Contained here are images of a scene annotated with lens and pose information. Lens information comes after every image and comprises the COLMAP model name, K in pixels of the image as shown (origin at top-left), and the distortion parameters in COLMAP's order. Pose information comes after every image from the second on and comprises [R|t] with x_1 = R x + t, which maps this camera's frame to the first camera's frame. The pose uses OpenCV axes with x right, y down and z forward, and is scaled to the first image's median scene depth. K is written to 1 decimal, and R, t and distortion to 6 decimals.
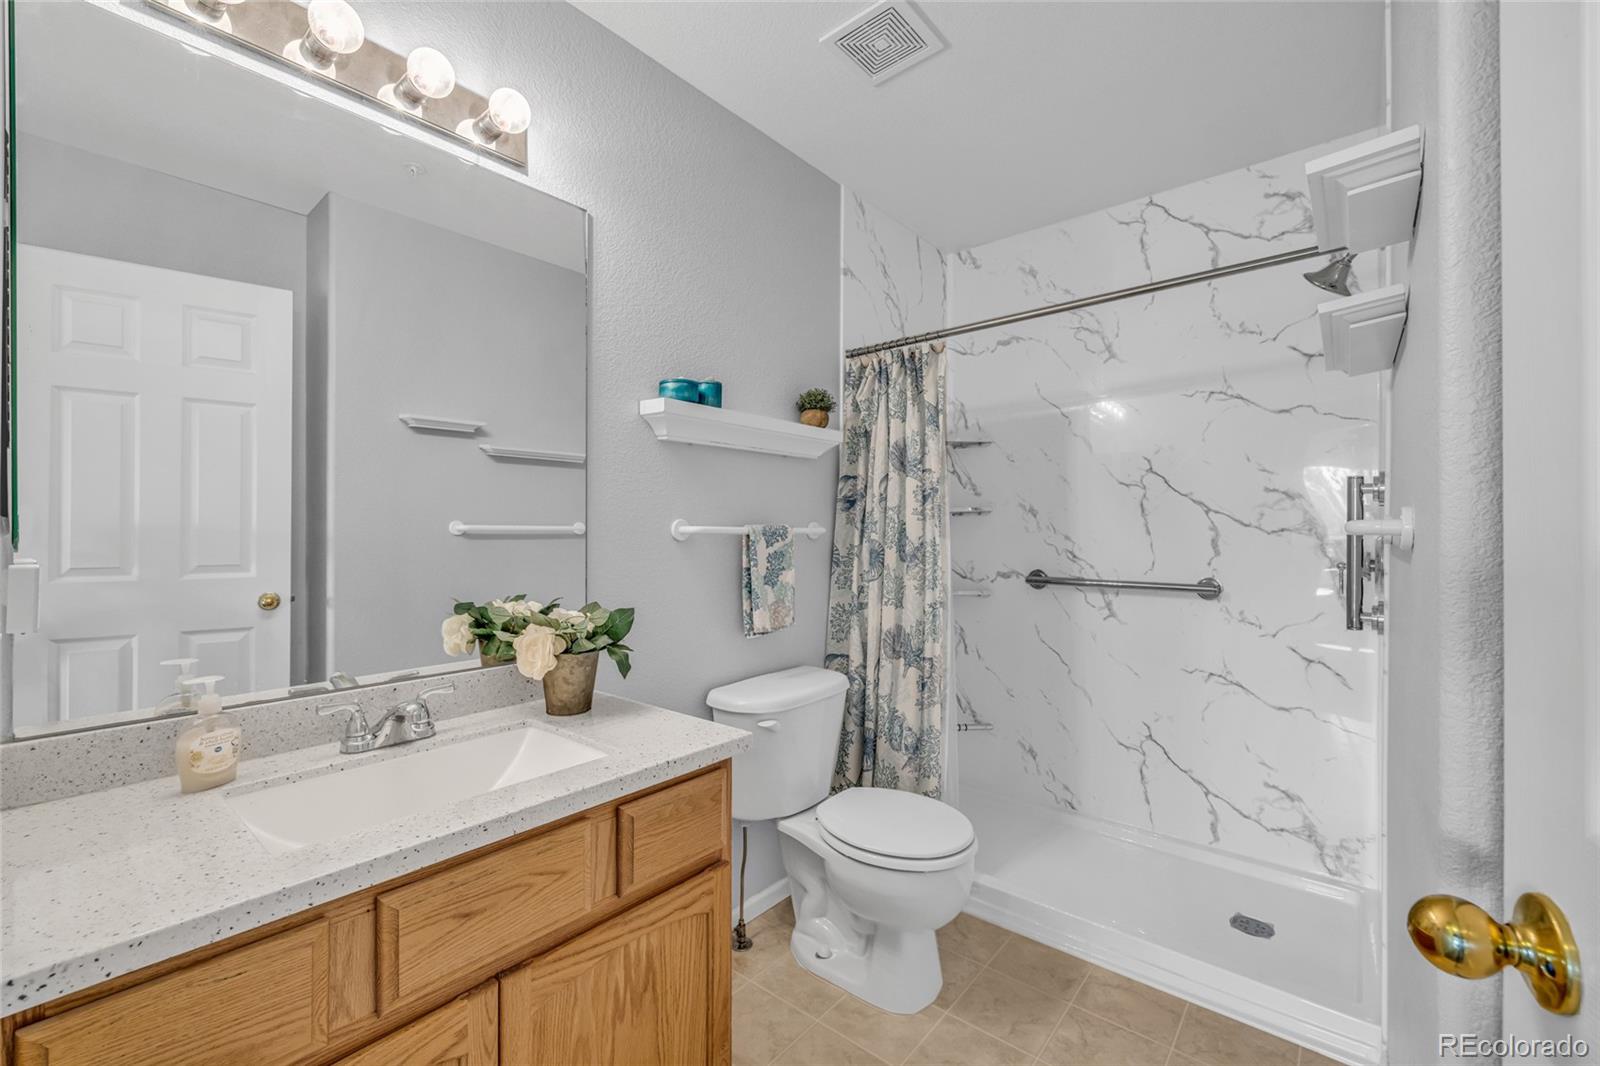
lens RADIAL K [[672.4, 0, 800.0], [0, 672.4, 533.0], [0, 0, 1]] dist [-0.001664, 0.000032]
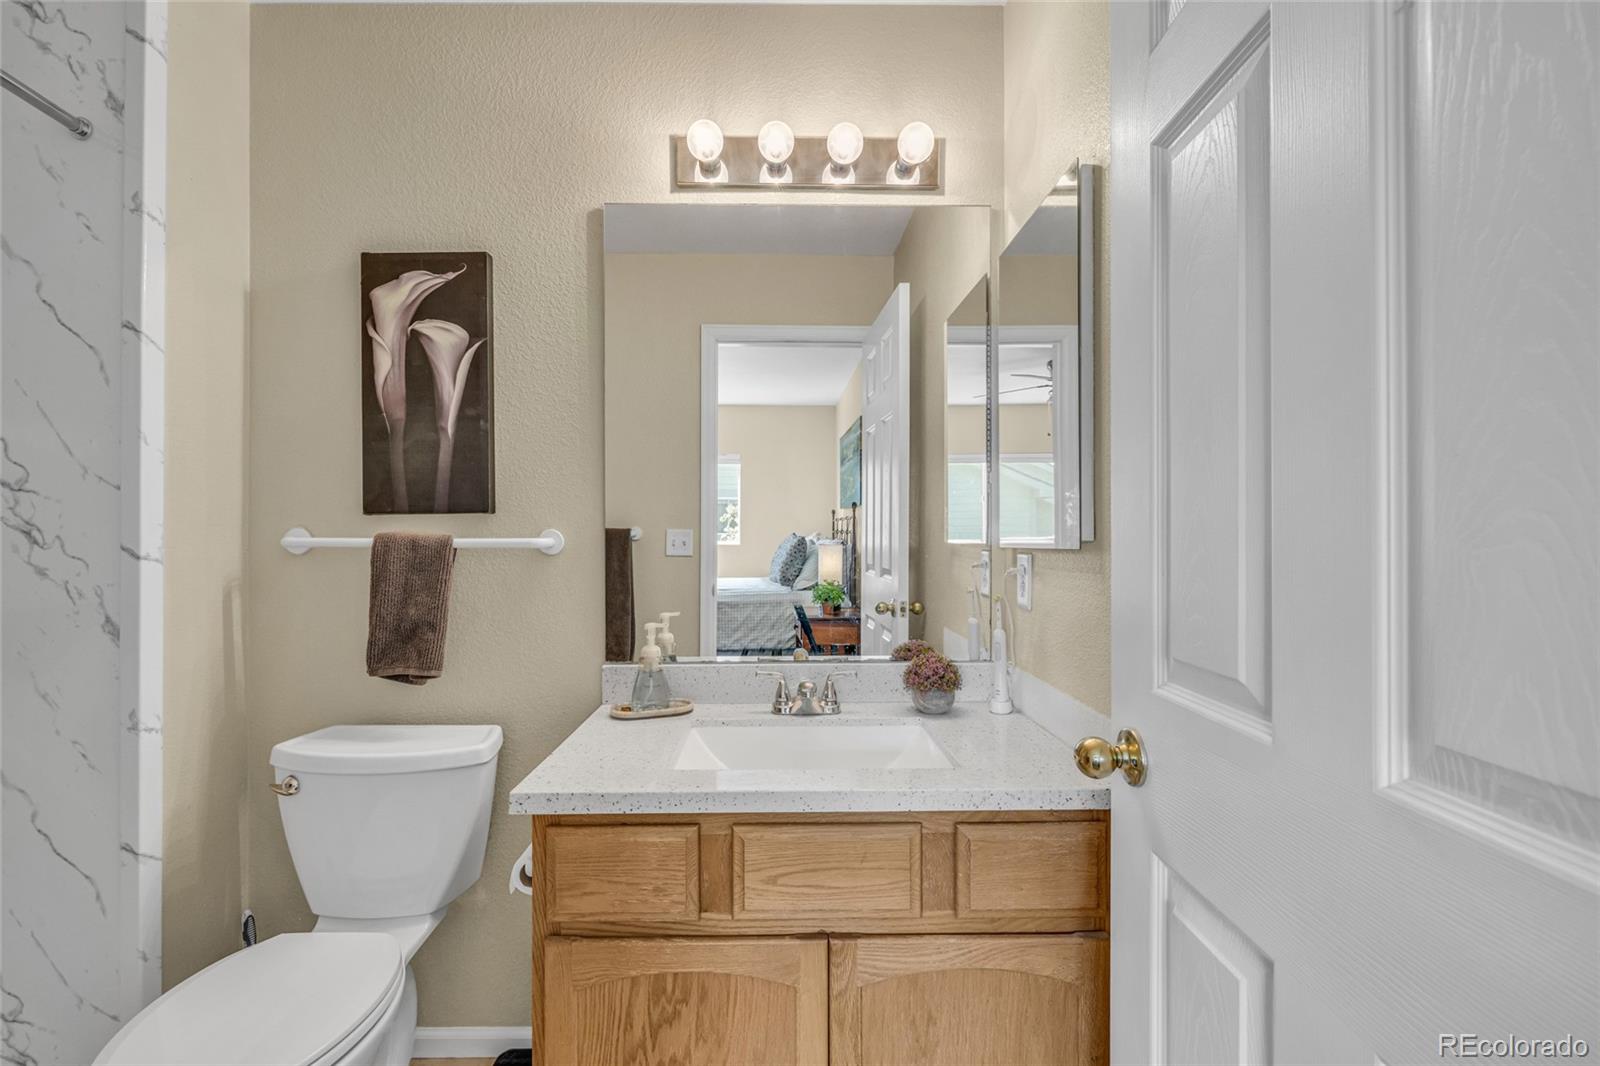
lens RADIAL K [[605.5, 0, 803.2], [0, 605.5, 536.8], [0, 0, 1]] dist [0.000219, 0.000030]
pose [[0.648473, 0.003680, -0.761229, 0.212662], [0.004804, 0.999949, 0.008927, -0.003545], [0.761223, -0.009446, 0.648422, 0.251704]]
